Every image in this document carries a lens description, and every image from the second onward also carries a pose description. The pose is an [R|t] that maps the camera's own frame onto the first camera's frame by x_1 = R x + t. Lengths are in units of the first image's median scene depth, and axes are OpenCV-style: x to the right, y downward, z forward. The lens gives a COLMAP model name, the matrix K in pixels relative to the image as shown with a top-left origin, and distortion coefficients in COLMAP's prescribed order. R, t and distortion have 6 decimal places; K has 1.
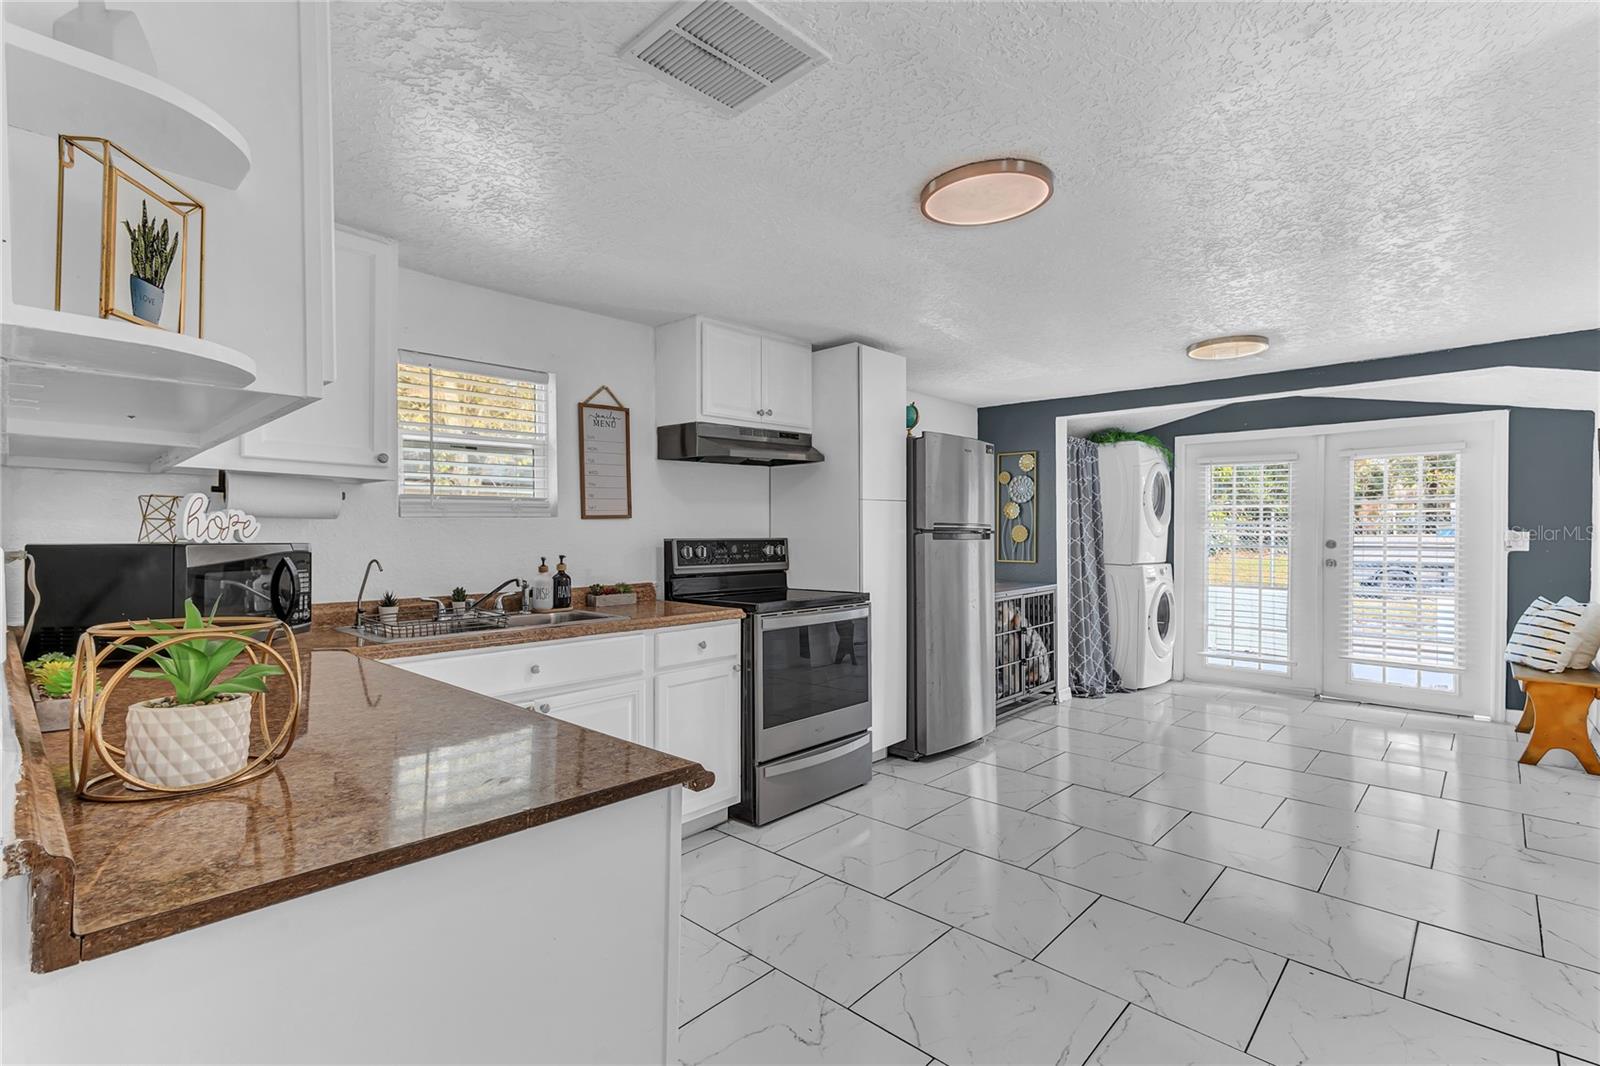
lens RADIAL K [[738.7, 0, 802.1], [0, 738.7, 538.4], [0, 0, 1]] dist [0.034453, -0.001208]
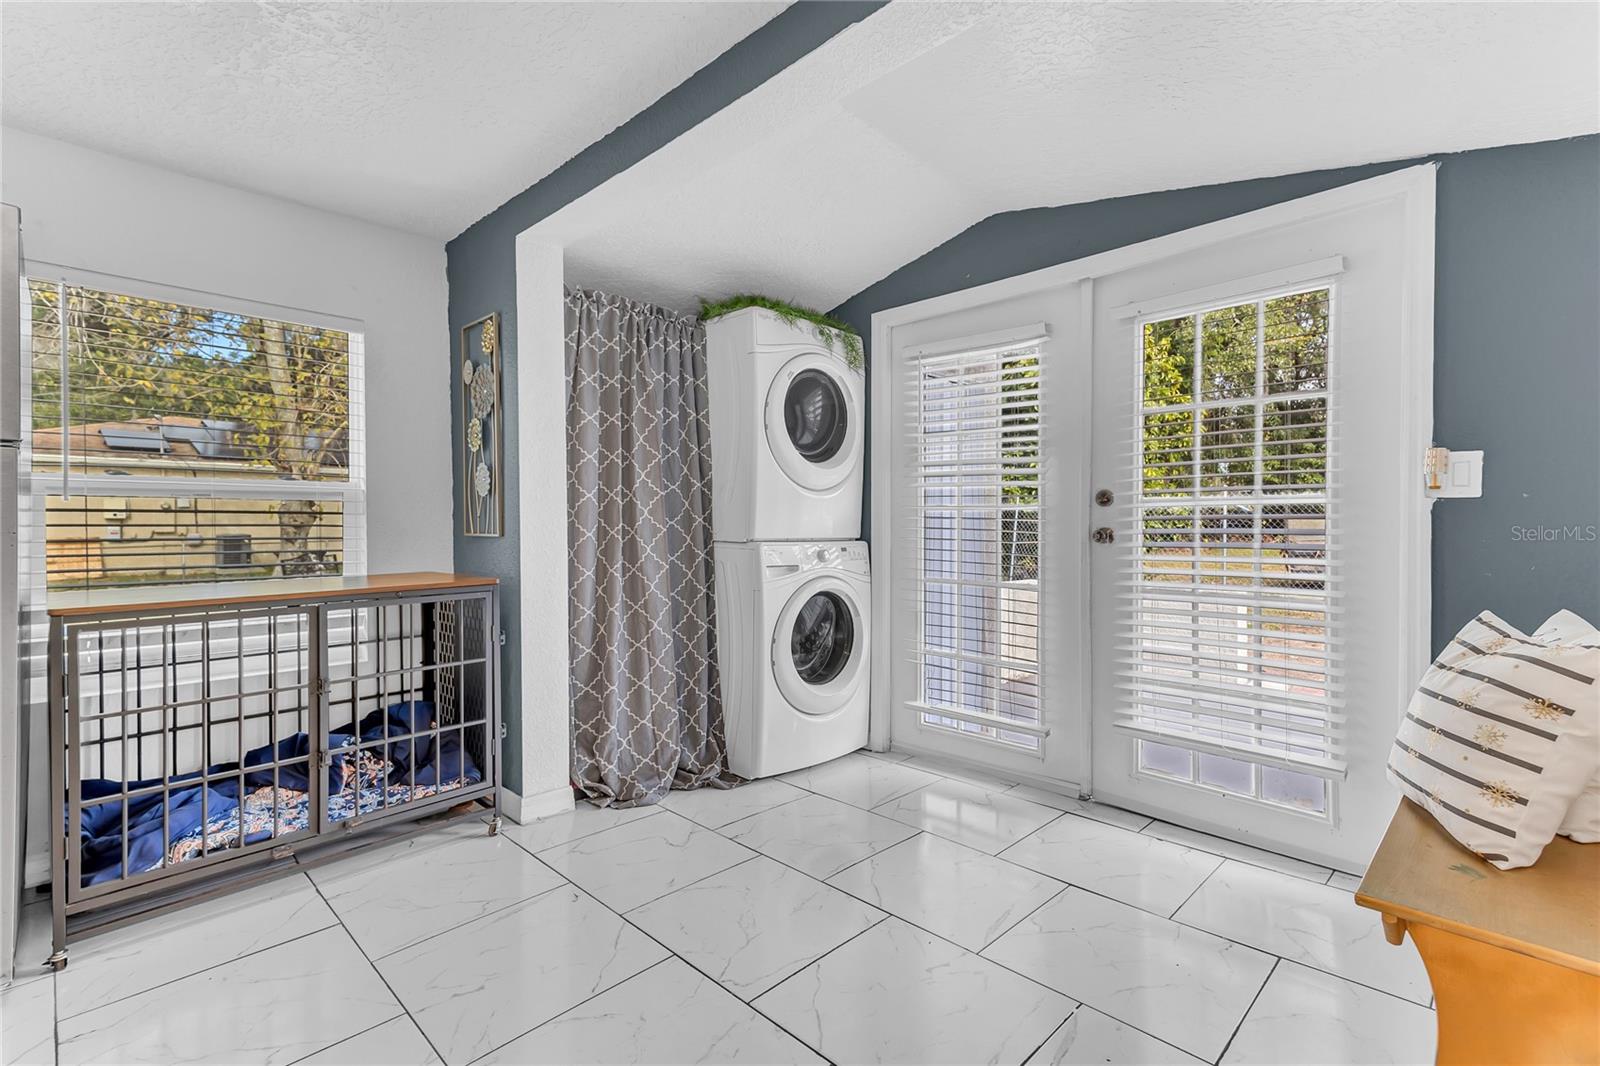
lens RADIAL K [[738.7, 0, 790.2], [0, 738.7, 528.8], [0, 0, 1]] dist [0.034453, -0.001208]
pose [[0.998985, -0.005047, -0.044758, 0.523910], [0.004926, 0.999984, -0.002804, 0.029143], [0.044771, 0.002581, 0.998994, 0.499820]]
